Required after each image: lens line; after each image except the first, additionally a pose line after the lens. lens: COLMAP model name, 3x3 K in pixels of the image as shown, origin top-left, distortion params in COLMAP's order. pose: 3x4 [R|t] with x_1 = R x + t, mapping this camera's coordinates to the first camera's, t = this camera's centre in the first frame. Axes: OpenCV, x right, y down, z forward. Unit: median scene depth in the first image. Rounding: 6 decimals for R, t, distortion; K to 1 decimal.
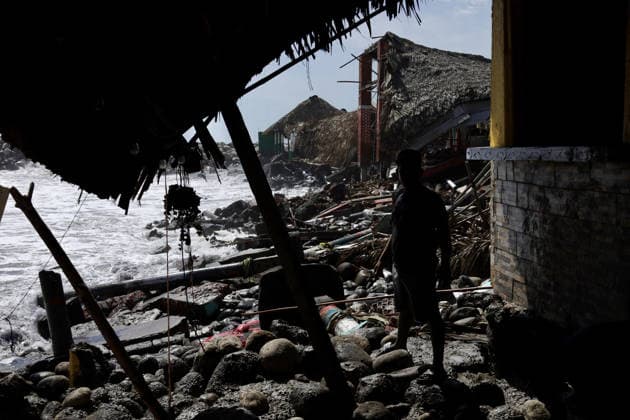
lens RADIAL K [[506.5, 0, 314.4], [0, 506.5, 210.4], [0, 0, 1]] dist [-0.011608, 0.008485]
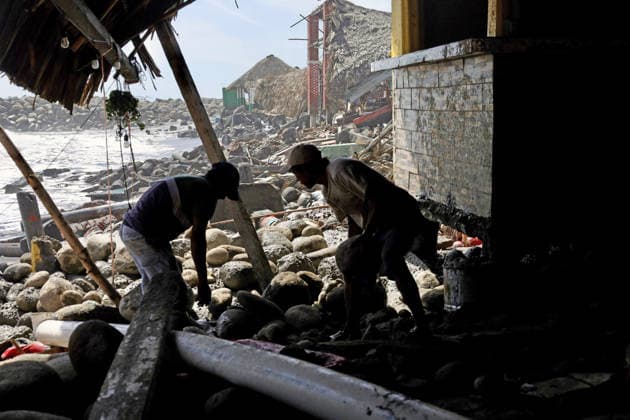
lens RADIAL K [[445.5, 0, 316.1], [0, 445.5, 208.7], [0, 0, 1]] dist [-0.011523, 0.006719]
pose [[0.999415, -0.015753, 0.030369, 0.090136], [0.014593, 0.999169, 0.038055, 0.113211], [-0.030944, -0.037590, 0.998814, -0.021559]]
